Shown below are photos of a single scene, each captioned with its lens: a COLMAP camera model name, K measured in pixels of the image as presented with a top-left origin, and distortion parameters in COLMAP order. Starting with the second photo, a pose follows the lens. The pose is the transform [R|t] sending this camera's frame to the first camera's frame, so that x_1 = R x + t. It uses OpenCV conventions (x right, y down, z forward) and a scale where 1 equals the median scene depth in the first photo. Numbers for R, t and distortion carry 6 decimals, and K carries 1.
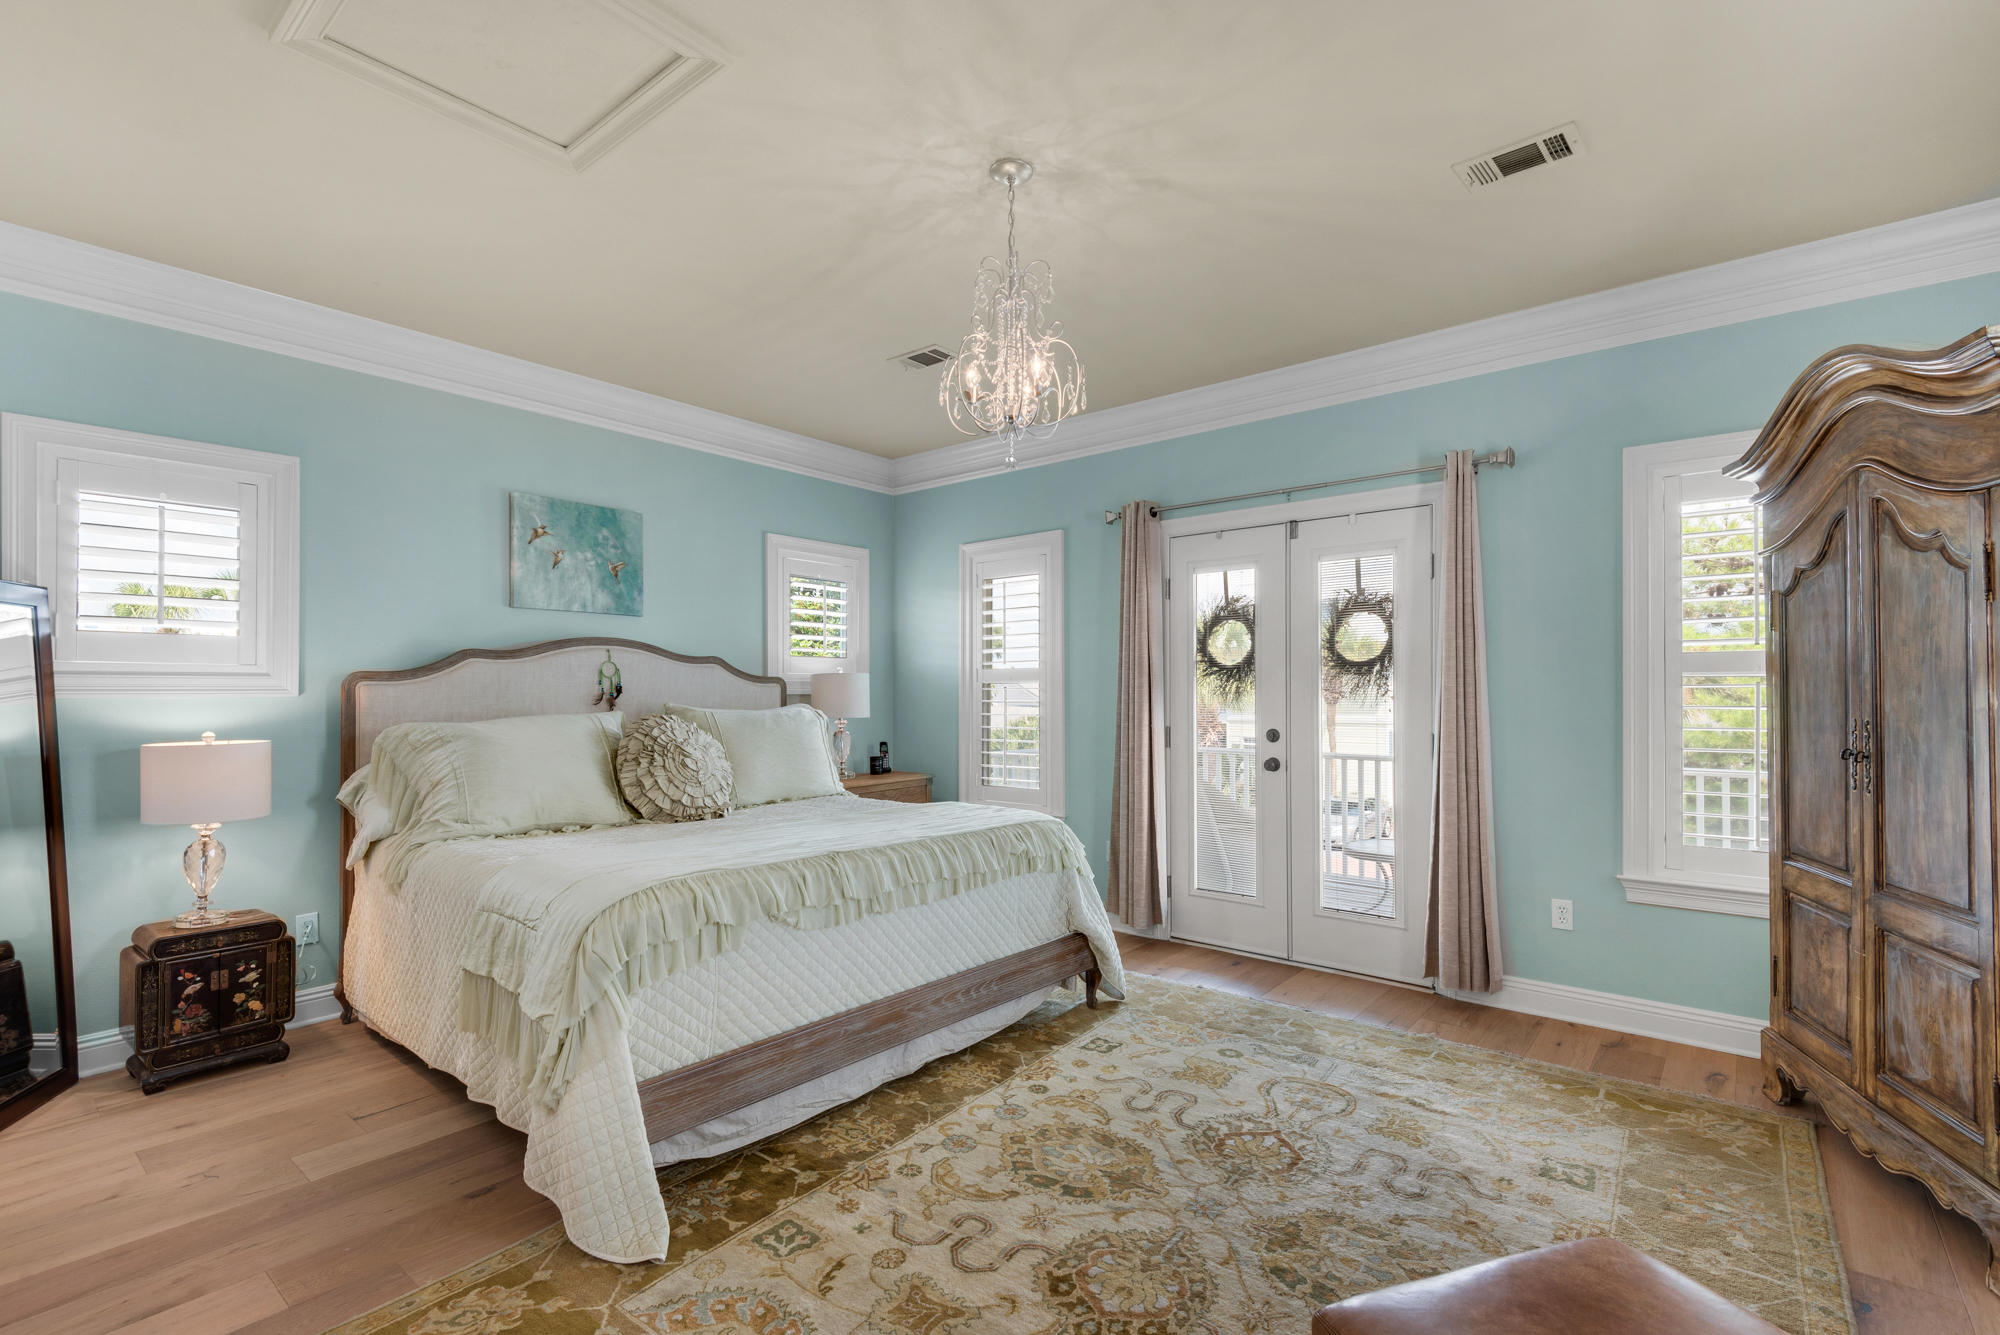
lens RADIAL K [[889.1, 0, 1000.0], [0, 889.1, 667.5], [0, 0, 1]] dist [0.002469, -0.000114]
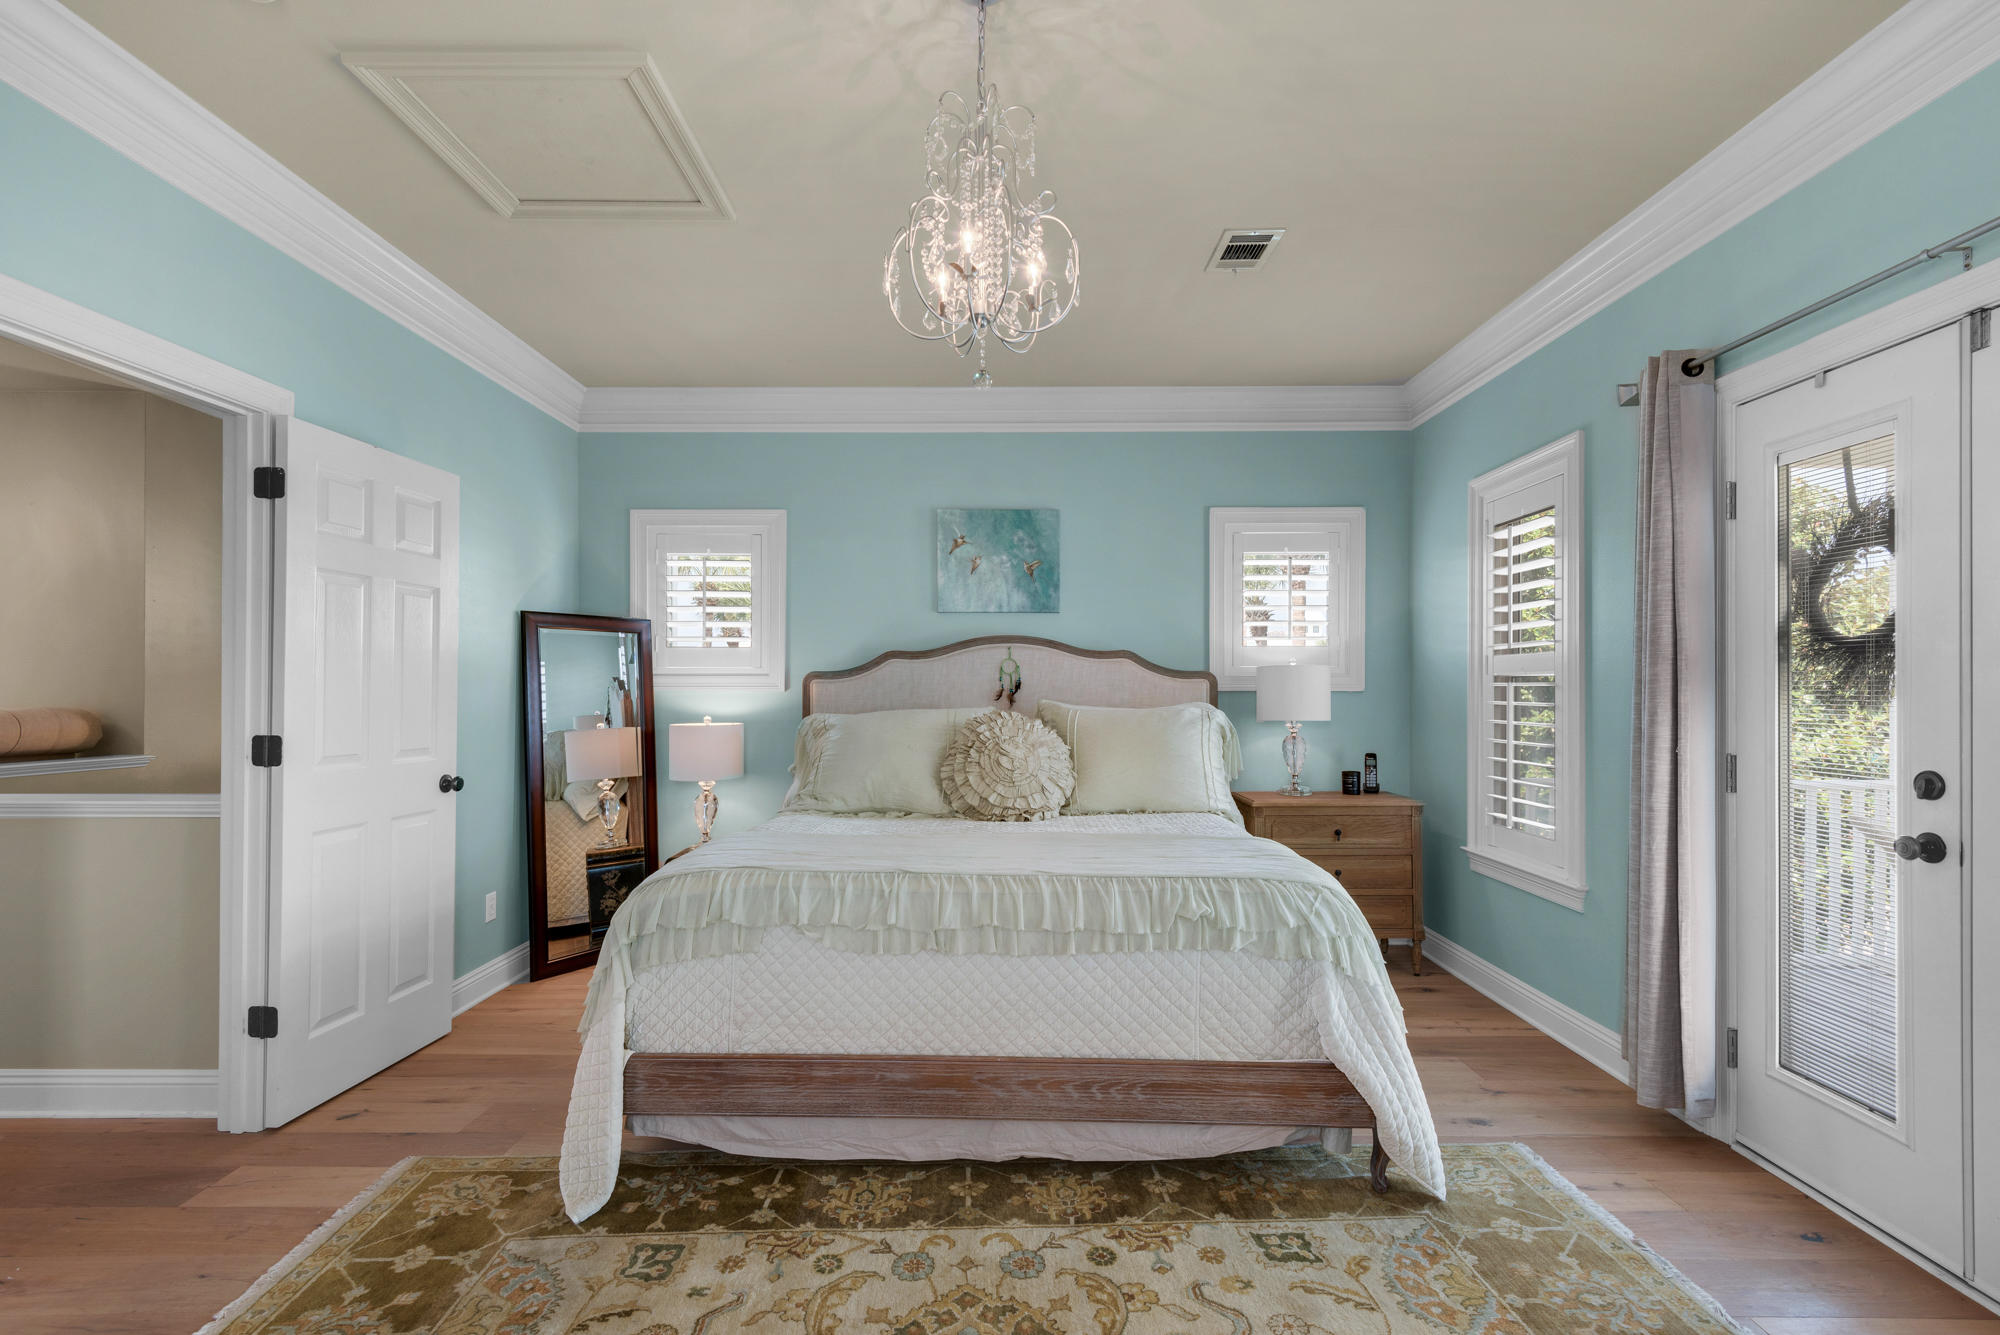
lens RADIAL K [[910.0, 0, 1006.8], [0, 910.0, 673.3], [0, 0, 1]] dist [0.038852, -0.027000]
pose [[0.635981, -0.010525, -0.771633, 0.451634], [0.020556, 0.999783, 0.003306, 0.007731], [0.771431, -0.017964, 0.636060, 0.392711]]
